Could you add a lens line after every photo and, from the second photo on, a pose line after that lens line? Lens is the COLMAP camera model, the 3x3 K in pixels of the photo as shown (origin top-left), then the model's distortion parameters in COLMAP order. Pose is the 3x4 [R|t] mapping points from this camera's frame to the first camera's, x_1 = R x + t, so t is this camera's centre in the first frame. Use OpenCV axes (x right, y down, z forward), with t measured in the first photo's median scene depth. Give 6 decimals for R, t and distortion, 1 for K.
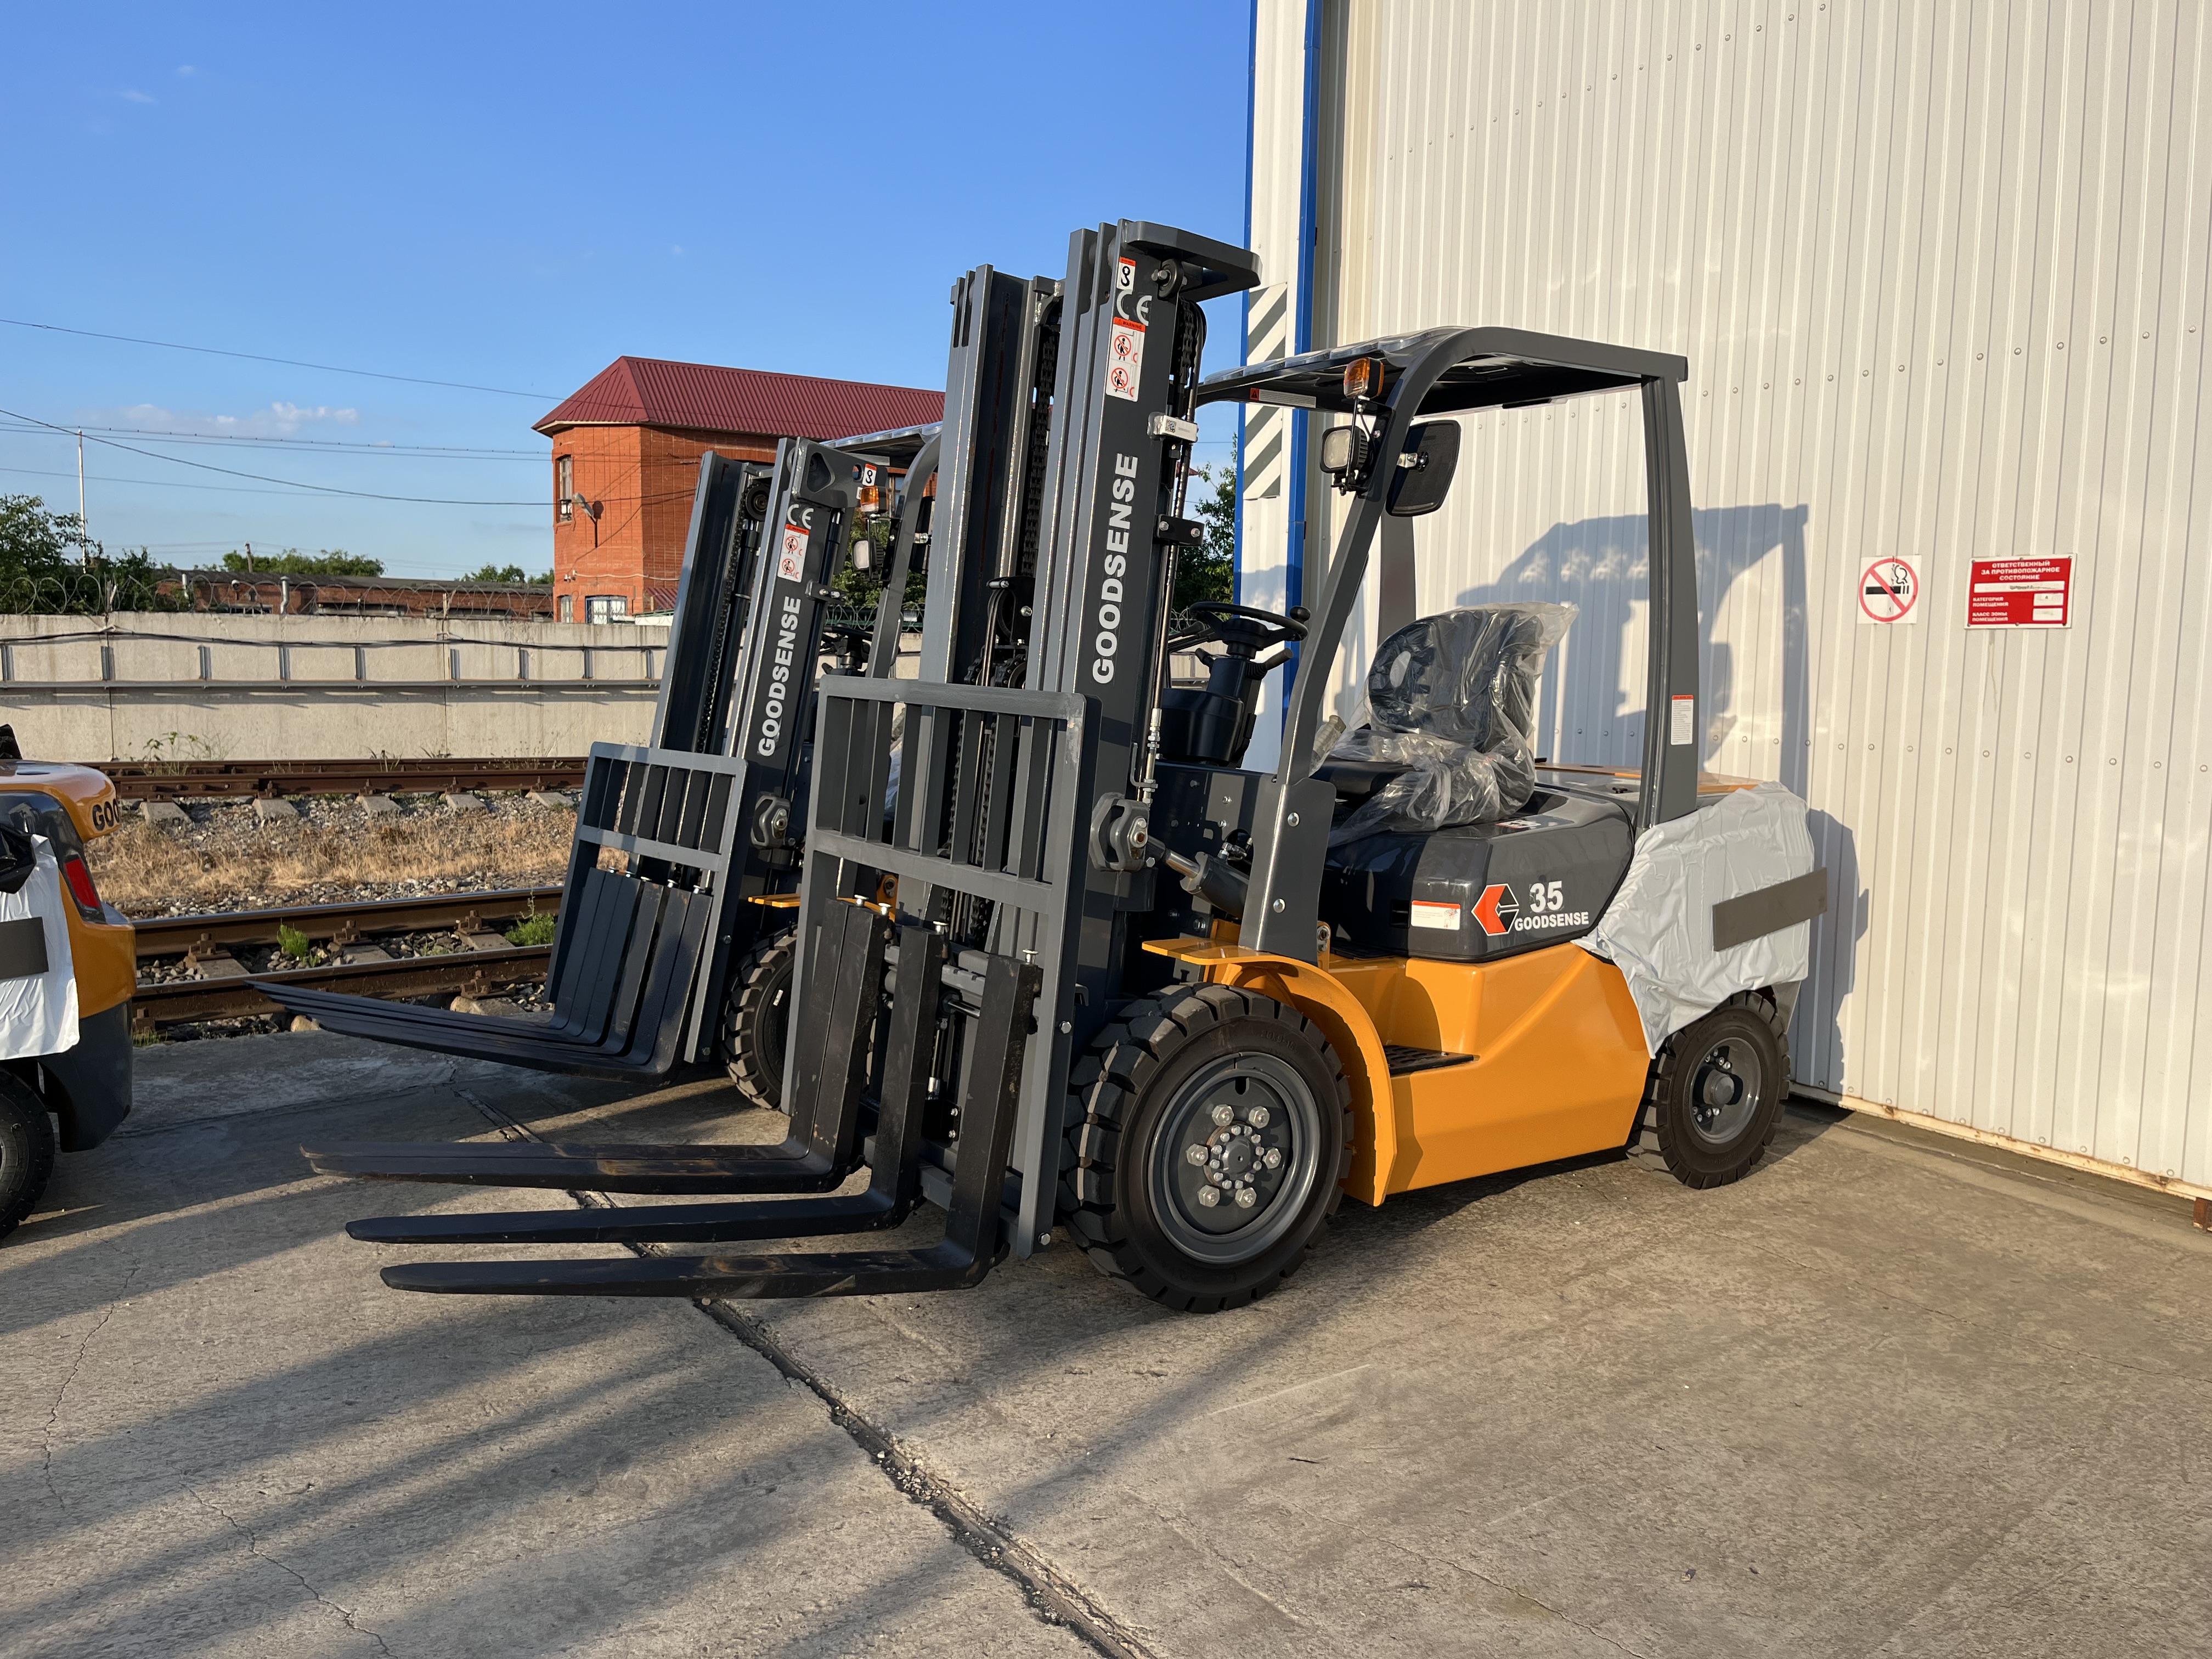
lens RADIAL K [[1701.6, 0, 1106.0], [0, 1701.6, 829.5], [0, 0, 1]] dist [0.047890, -0.052876]
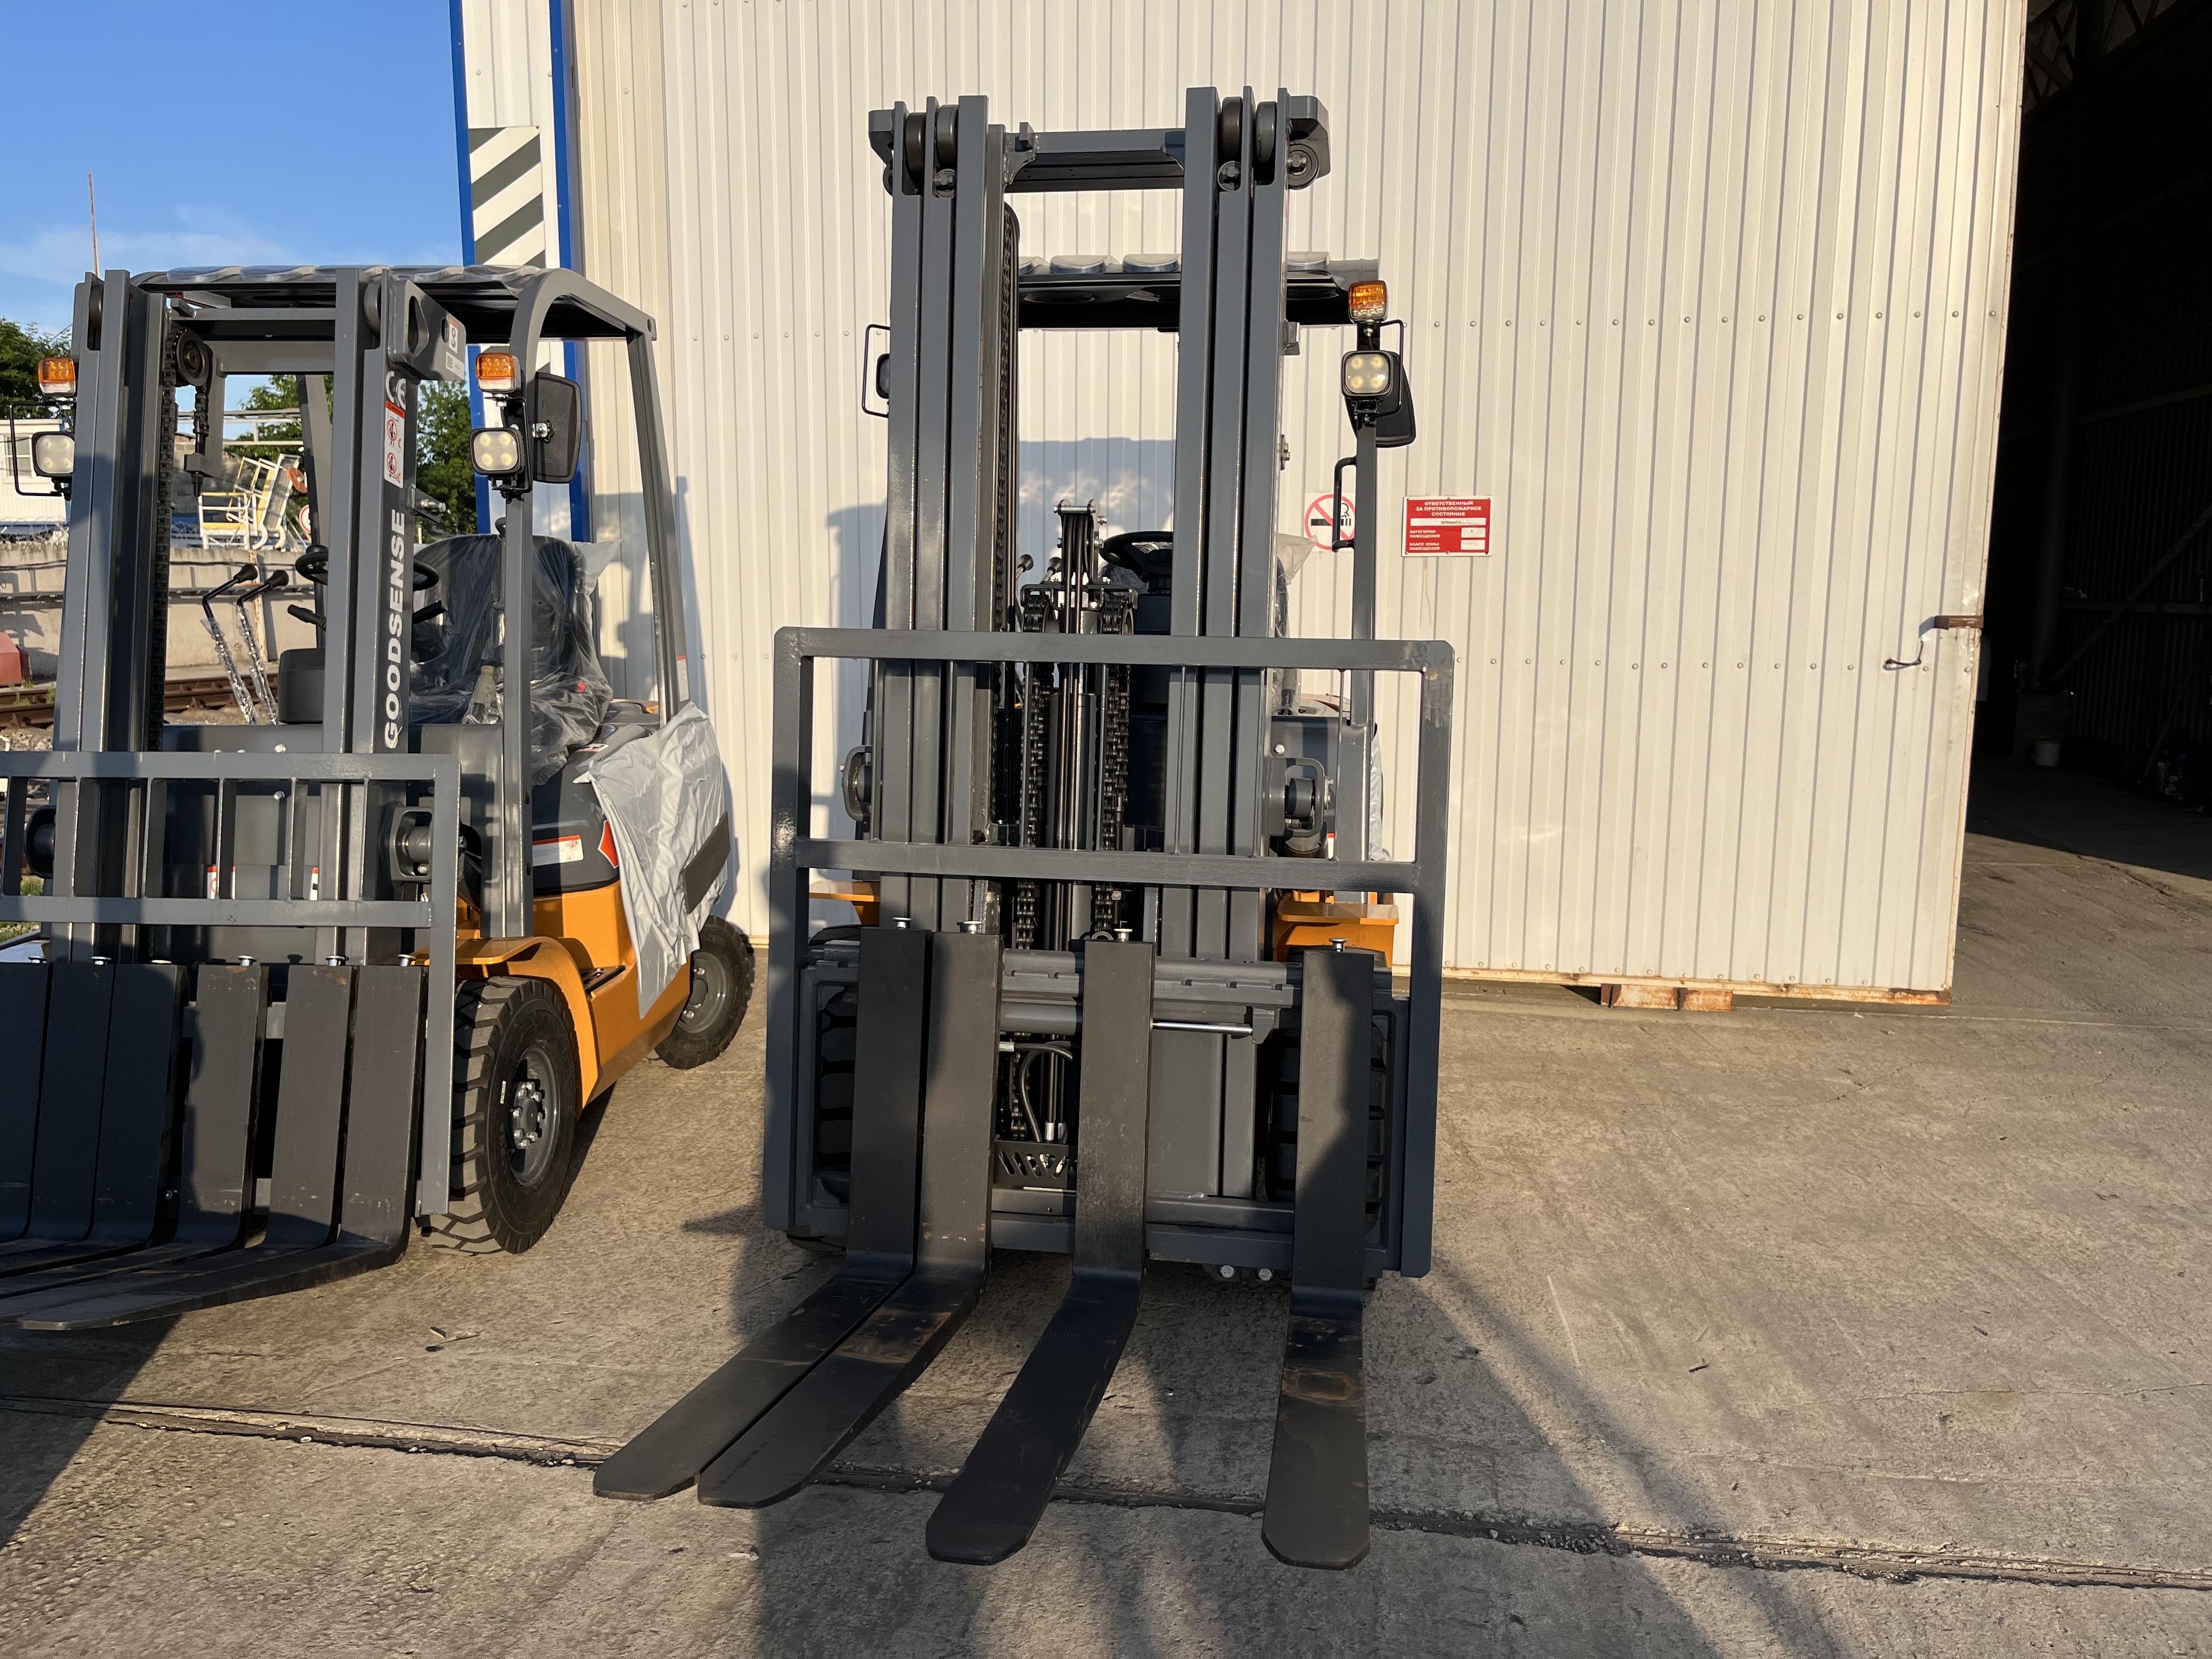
lens RADIAL K [[1701.6, 0, 1106.0], [0, 1701.6, 829.5], [0, 0, 1]] dist [0.047890, -0.052876]
pose [[0.668550, -0.120974, 0.733762, -0.611137], [0.082294, 0.992655, 0.088677, -0.057417], [-0.739100, 0.001099, 0.673595, 0.402472]]
